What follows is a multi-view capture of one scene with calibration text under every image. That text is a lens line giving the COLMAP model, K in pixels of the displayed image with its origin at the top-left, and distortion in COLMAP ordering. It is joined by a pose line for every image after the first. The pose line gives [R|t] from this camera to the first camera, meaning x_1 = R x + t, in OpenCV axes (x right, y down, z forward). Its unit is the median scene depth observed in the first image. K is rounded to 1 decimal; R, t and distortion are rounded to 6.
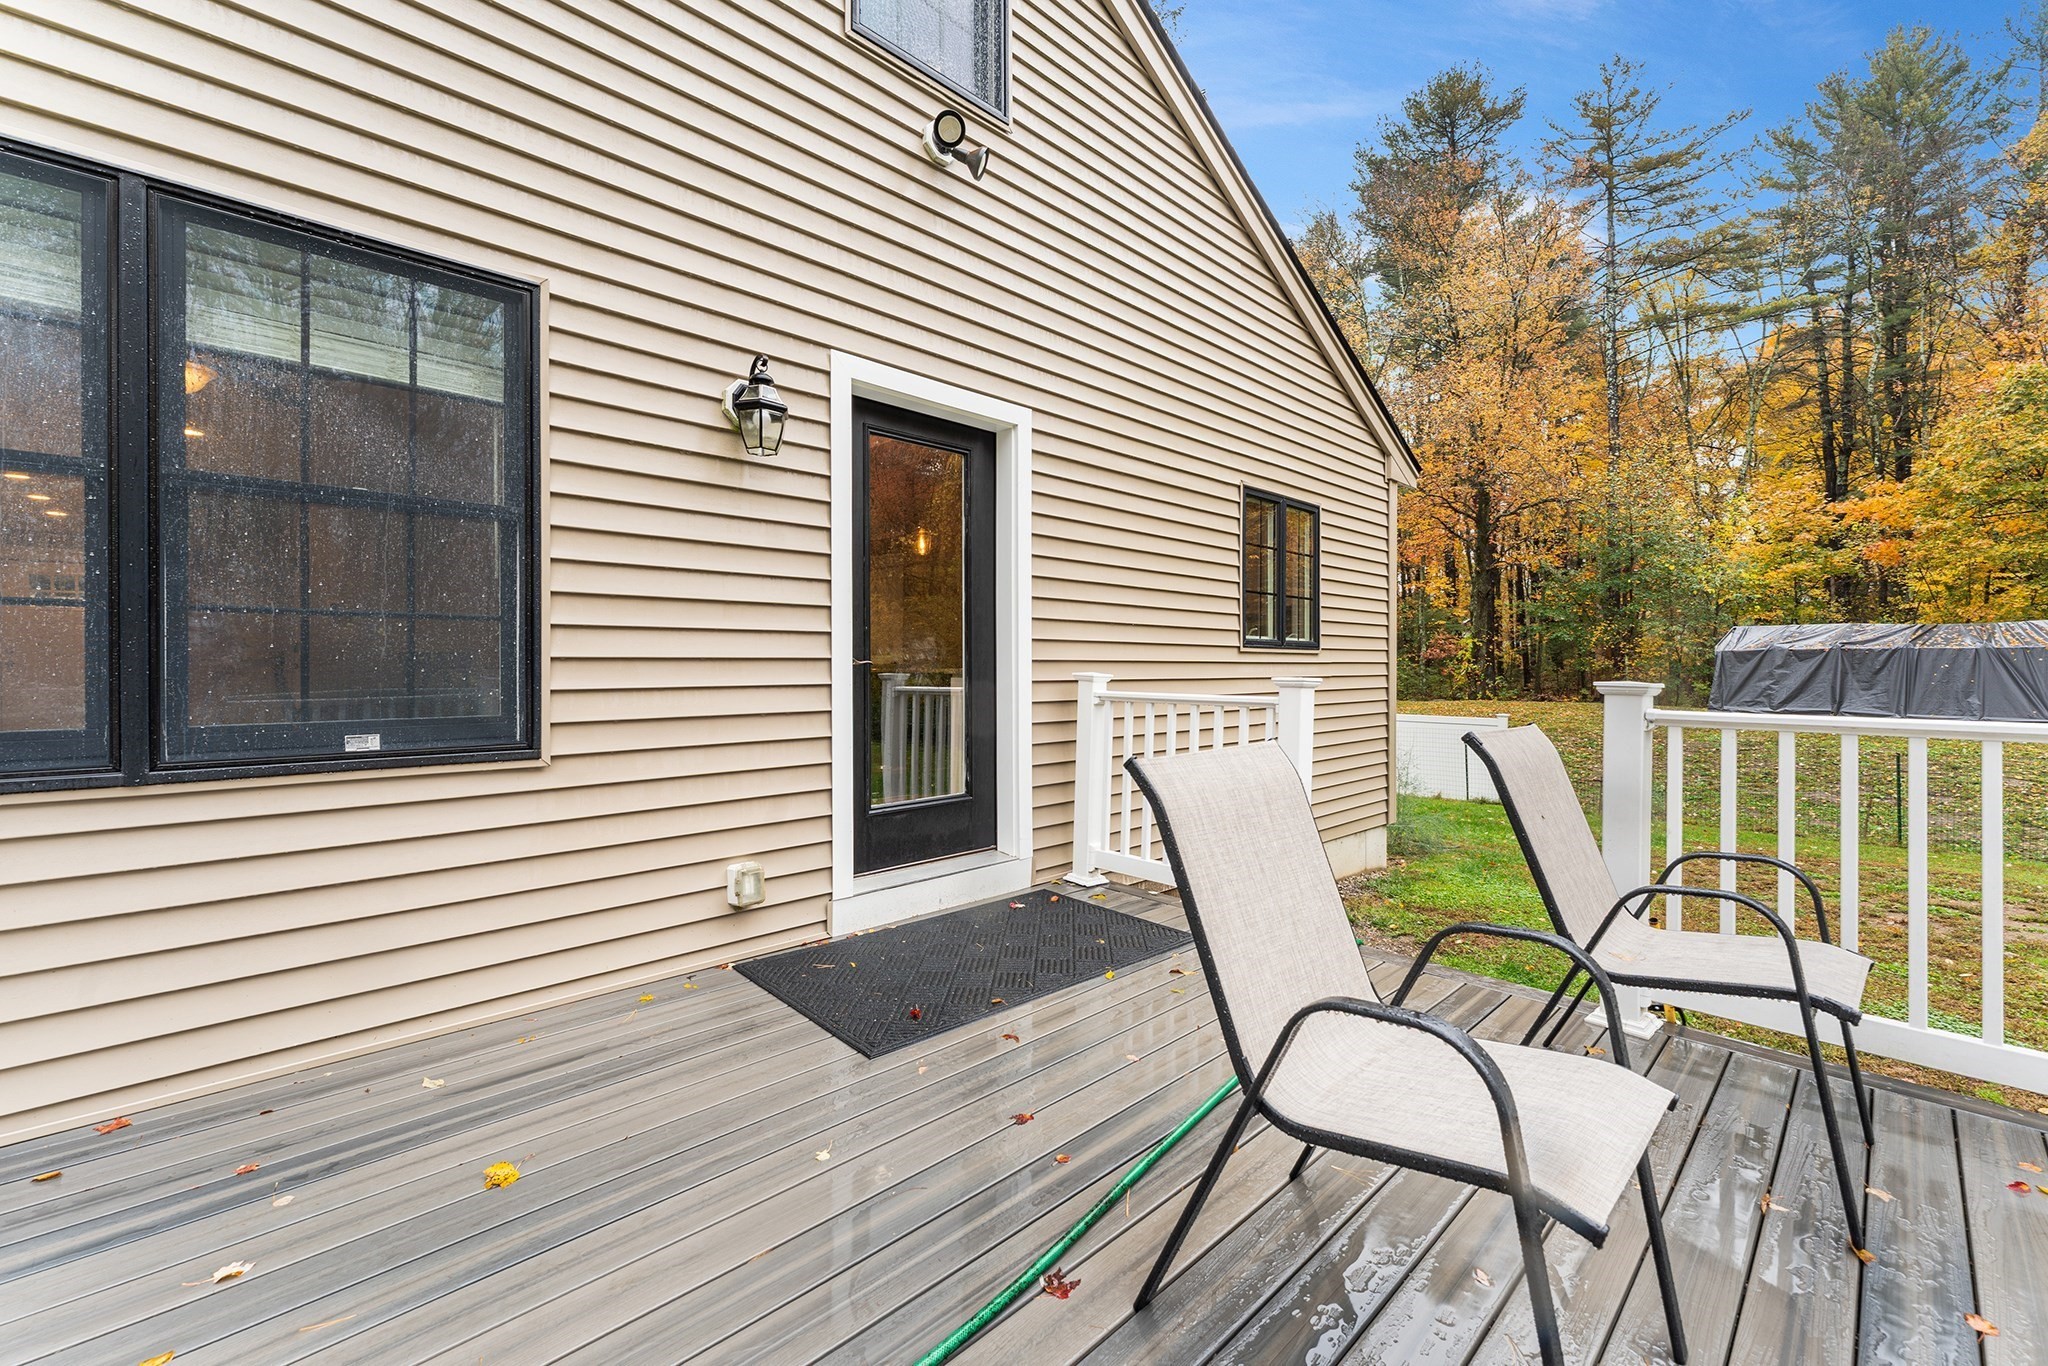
lens RADIAL K [[831.1, 0, 1027.1], [0, 831.1, 675.5], [0, 0, 1]] dist [-0.002981, 0.000199]
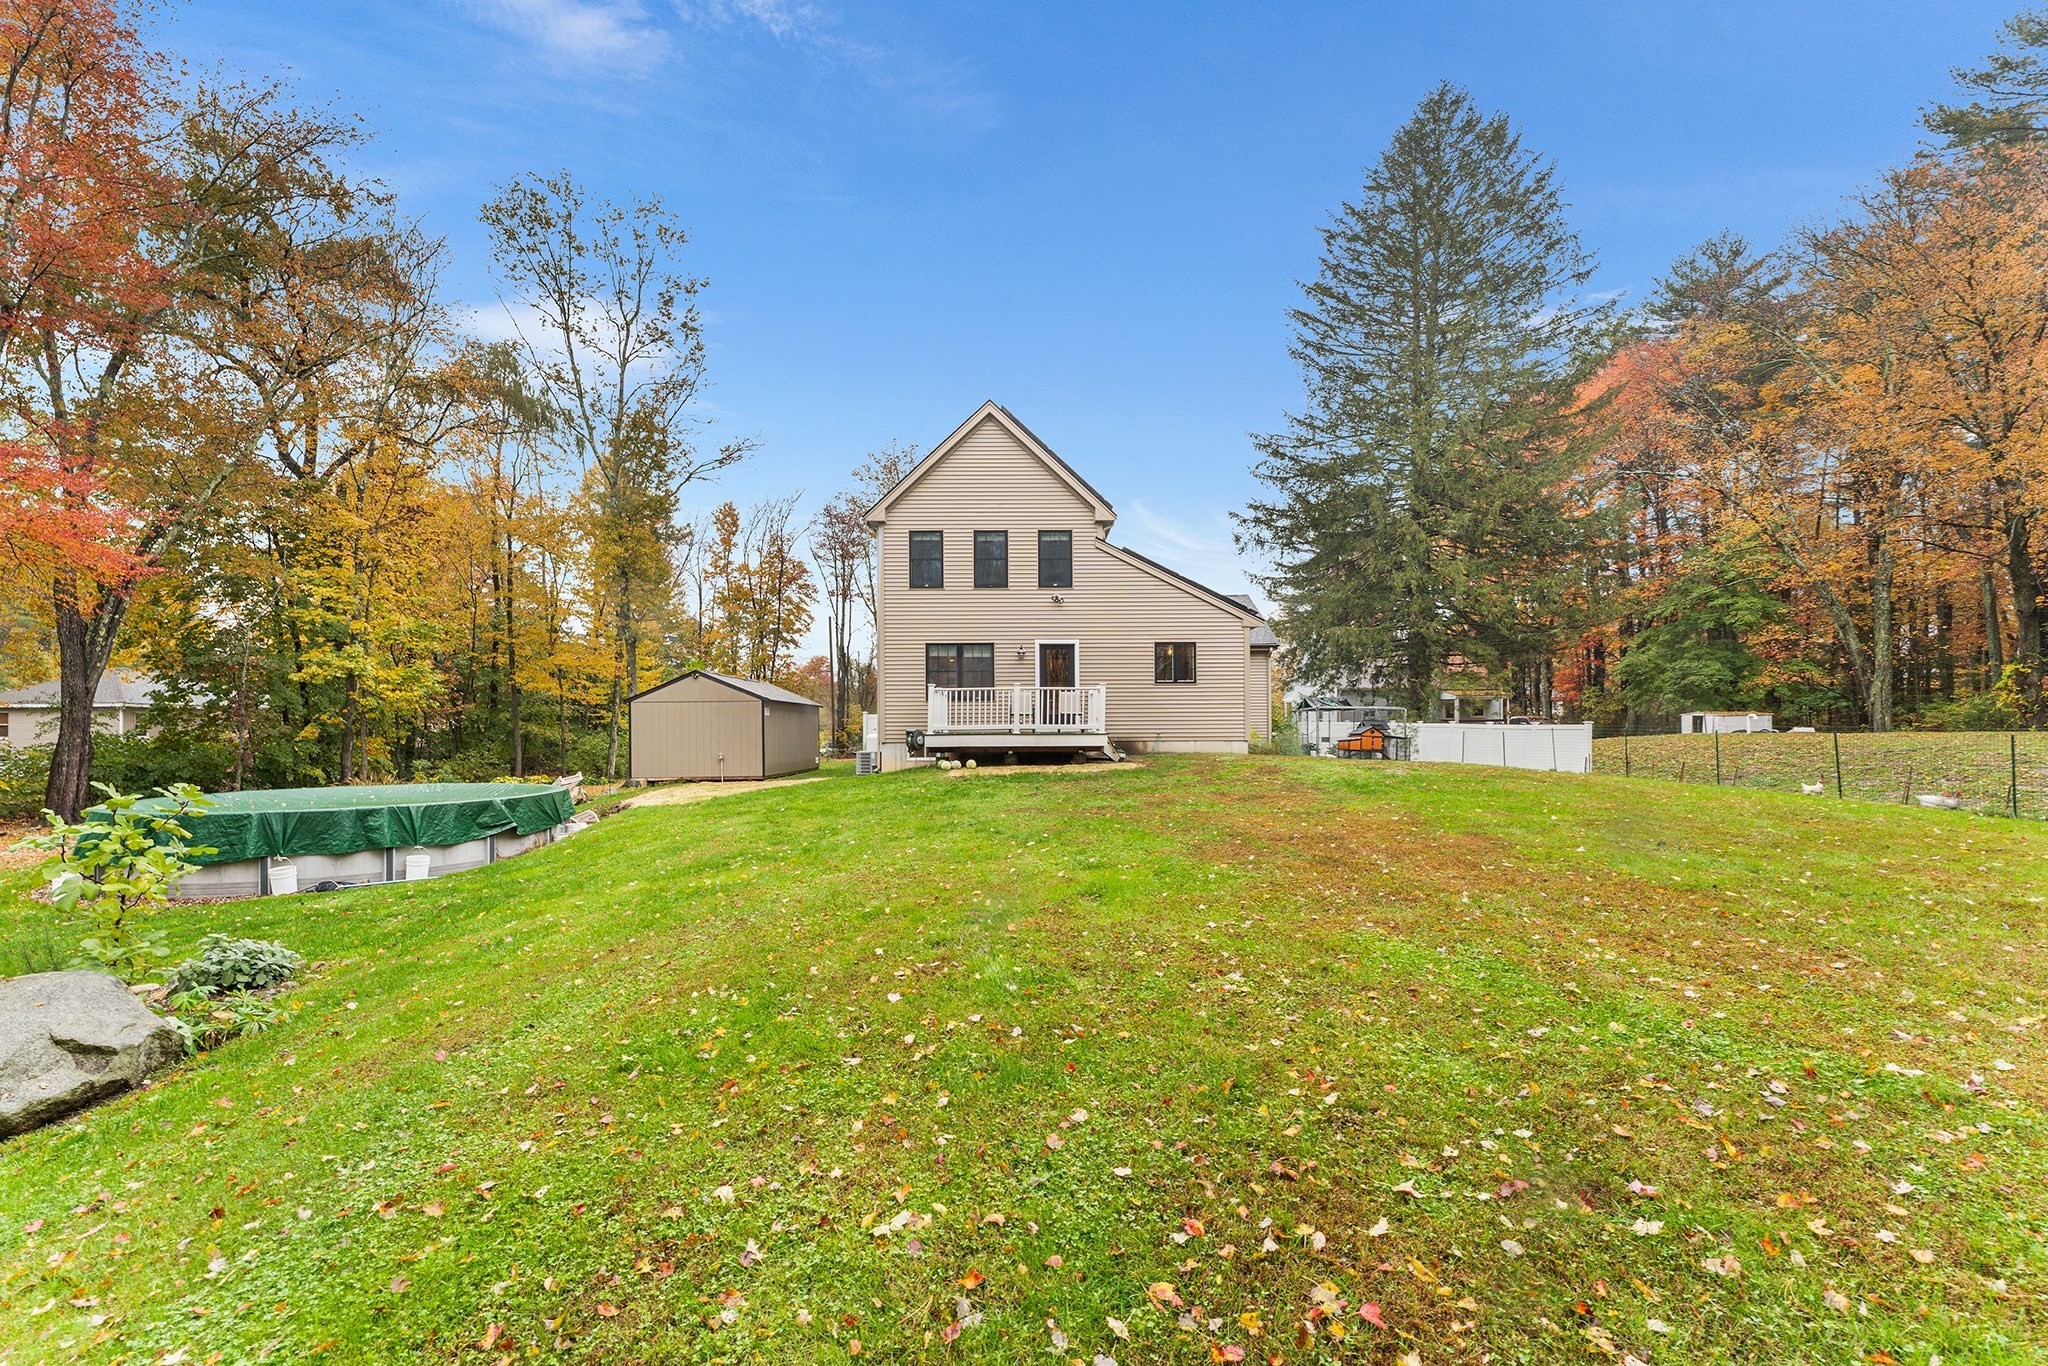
lens RADIAL K [[831.1, 0, 1031.0], [0, 831.1, 726.4], [0, 0, 1]] dist [-0.002981, 0.000199]
pose [[0.728485, -0.008698, -0.685006, 4.029812], [0.001504, 0.999937, -0.011097, 0.338042], [0.685060, 0.007054, 0.728453, -3.591860]]
